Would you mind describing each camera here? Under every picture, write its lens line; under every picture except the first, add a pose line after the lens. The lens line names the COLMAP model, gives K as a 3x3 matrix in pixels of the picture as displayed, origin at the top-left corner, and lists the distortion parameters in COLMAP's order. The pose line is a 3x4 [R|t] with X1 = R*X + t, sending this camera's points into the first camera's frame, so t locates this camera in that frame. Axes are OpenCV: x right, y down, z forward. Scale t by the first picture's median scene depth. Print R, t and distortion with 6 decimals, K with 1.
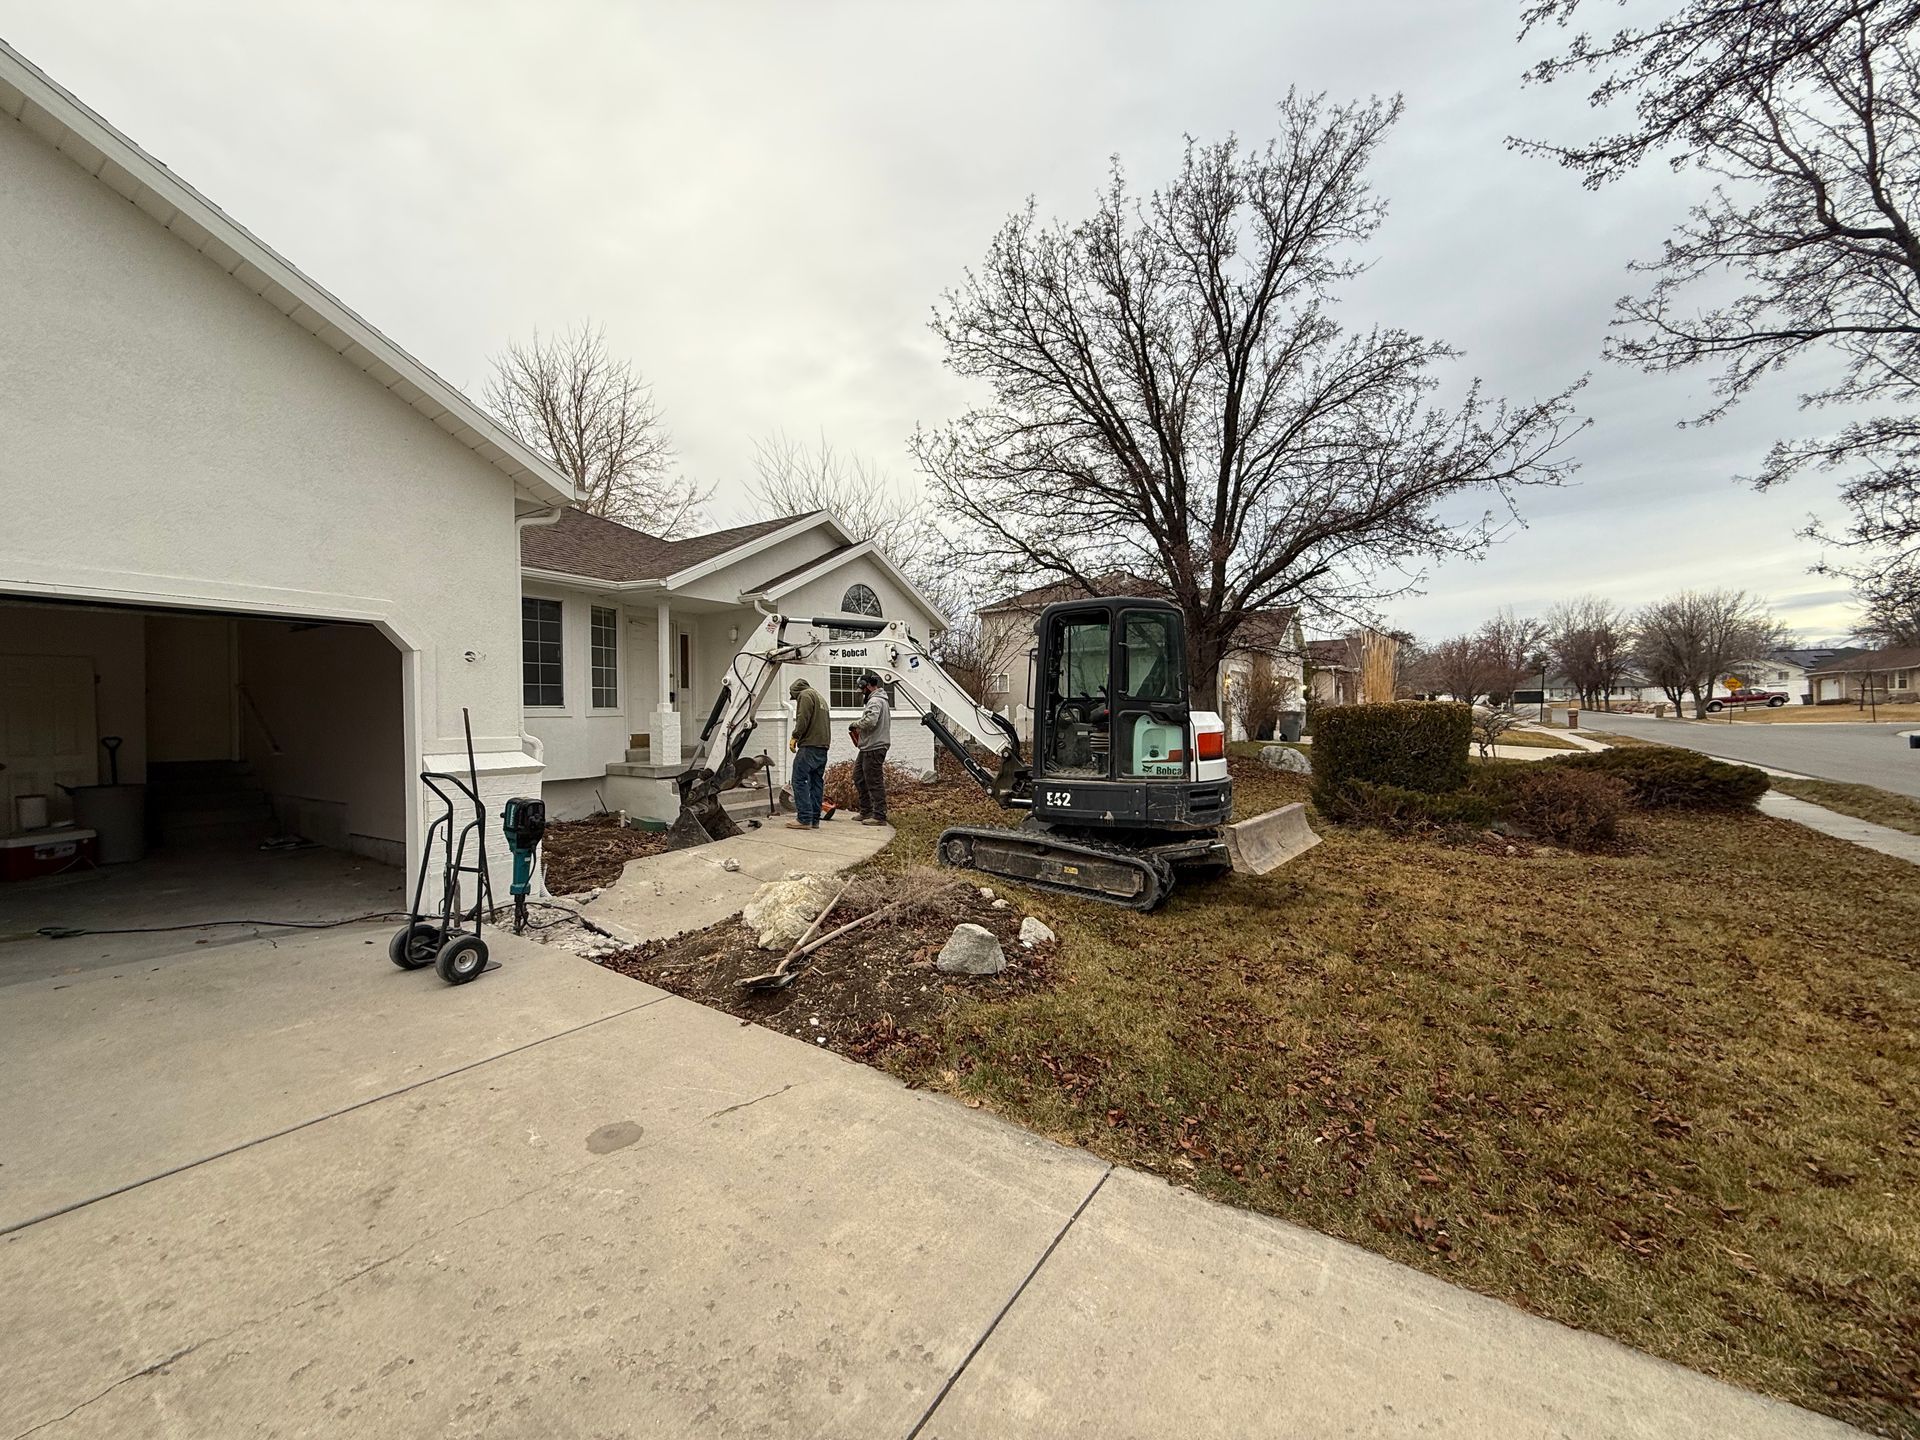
lens RADIAL K [[766.5, 0, 959.1], [0, 766.5, 722.7], [0, 0, 1]] dist [0.001937, -0.000239]
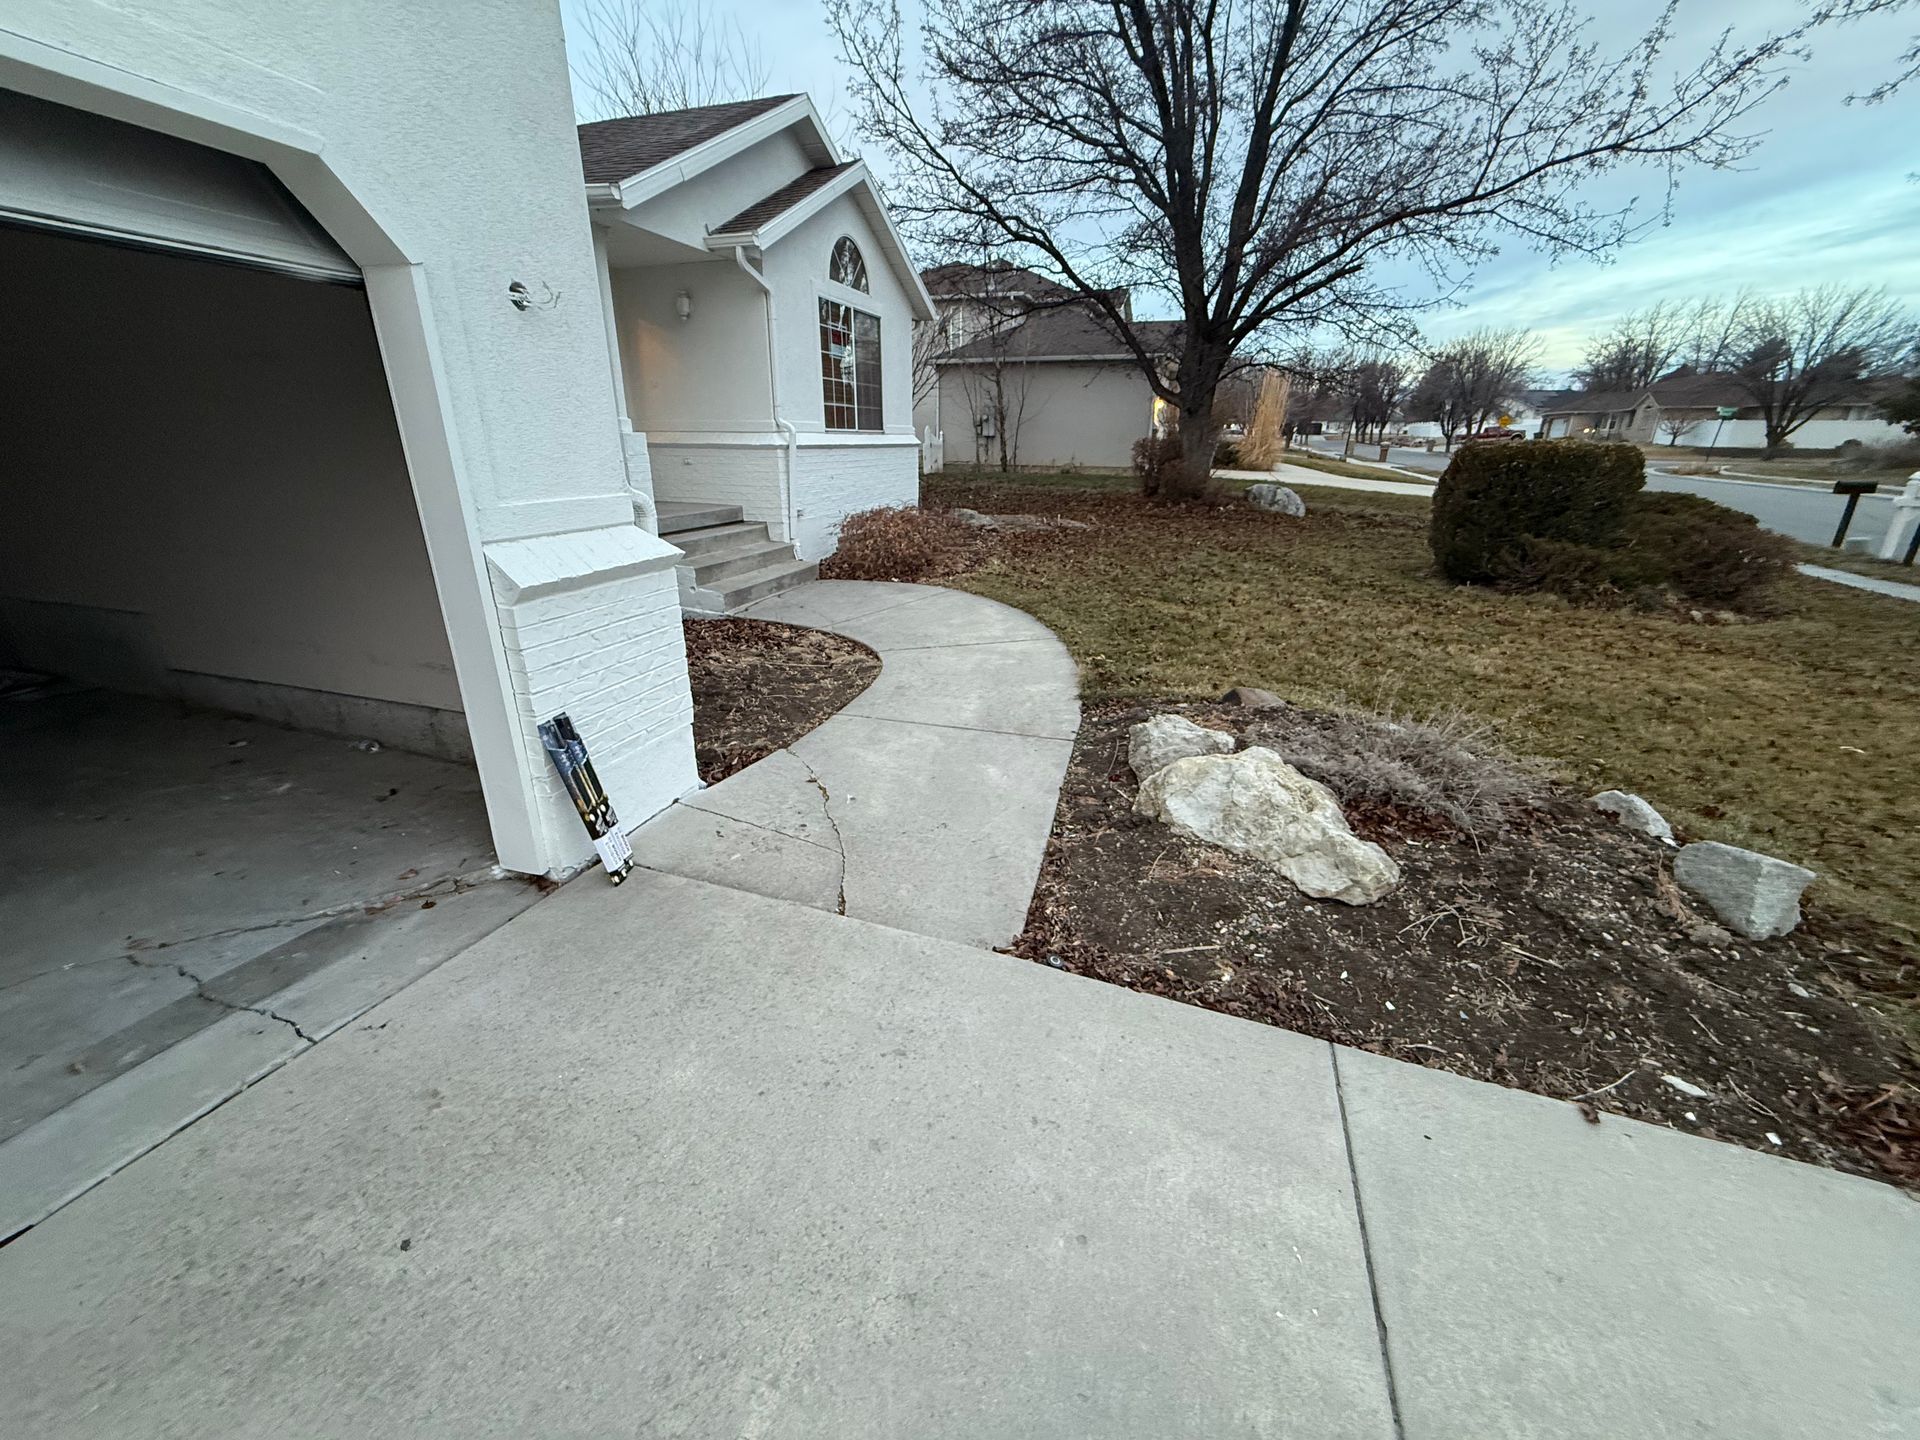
lens RADIAL K [[766.5, 0, 961.2], [0, 766.5, 715.9], [0, 0, 1]] dist [0.001937, -0.000239]
pose [[0.966513, -0.066823, 0.247765, -0.275237], [-0.019890, 0.943090, 0.331943, -0.007327], [-0.255846, -0.325755, 0.910179, 0.252814]]
